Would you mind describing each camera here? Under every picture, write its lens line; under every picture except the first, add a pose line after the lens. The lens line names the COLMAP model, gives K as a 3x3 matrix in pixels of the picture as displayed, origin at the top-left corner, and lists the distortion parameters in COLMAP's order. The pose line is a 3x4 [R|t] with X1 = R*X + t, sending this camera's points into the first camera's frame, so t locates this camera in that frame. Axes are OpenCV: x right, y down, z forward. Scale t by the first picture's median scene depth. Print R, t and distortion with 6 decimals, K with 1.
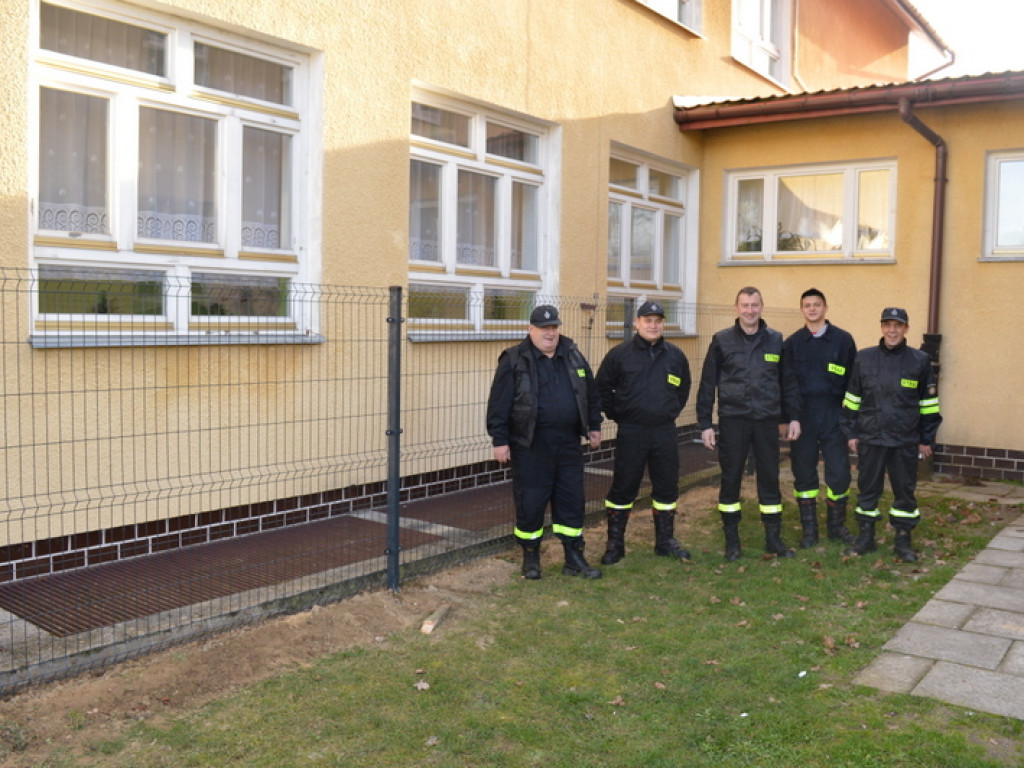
lens RADIAL K [[1097.9, 0, 512.0], [0, 1097.9, 384.0], [0, 0, 1]] dist [-0.023744, -0.008883]
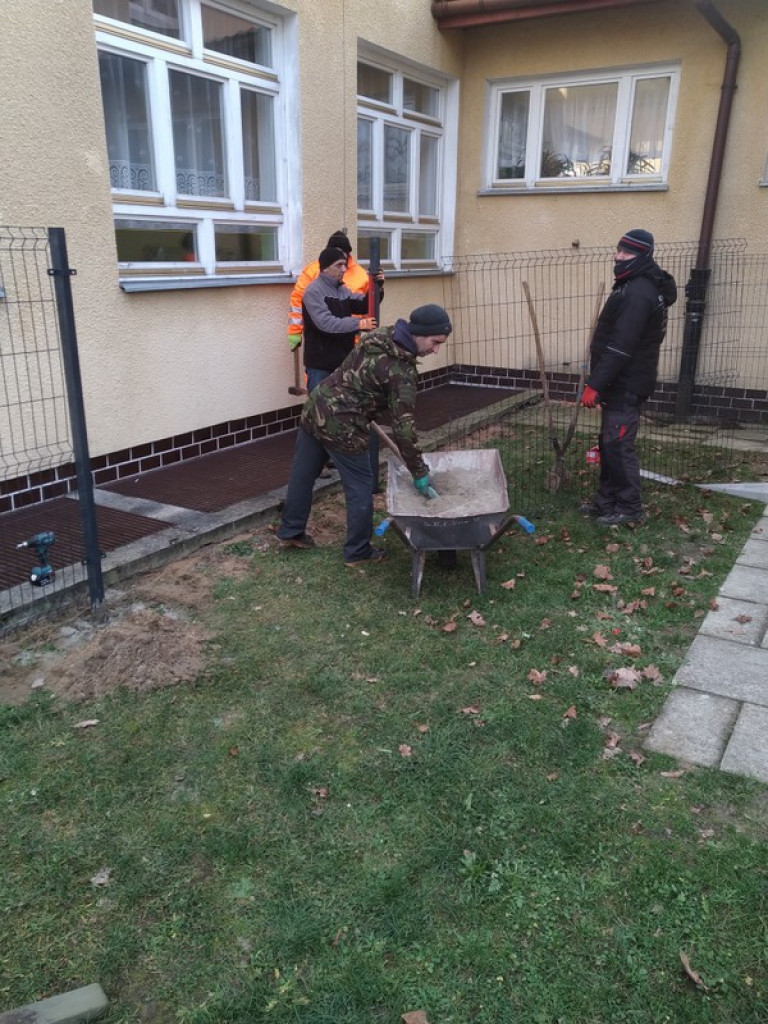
lens RADIAL K [[825.3, 0, 384.0], [0, 825.3, 512.0], [0, 0, 1]] dist [-0.004882, 0.058993]
pose [[0.996353, -0.036007, 0.077363, 0.049068], [0.015023, 0.966470, 0.256339, -0.031612], [-0.083999, -0.254241, 0.963486, 0.291238]]
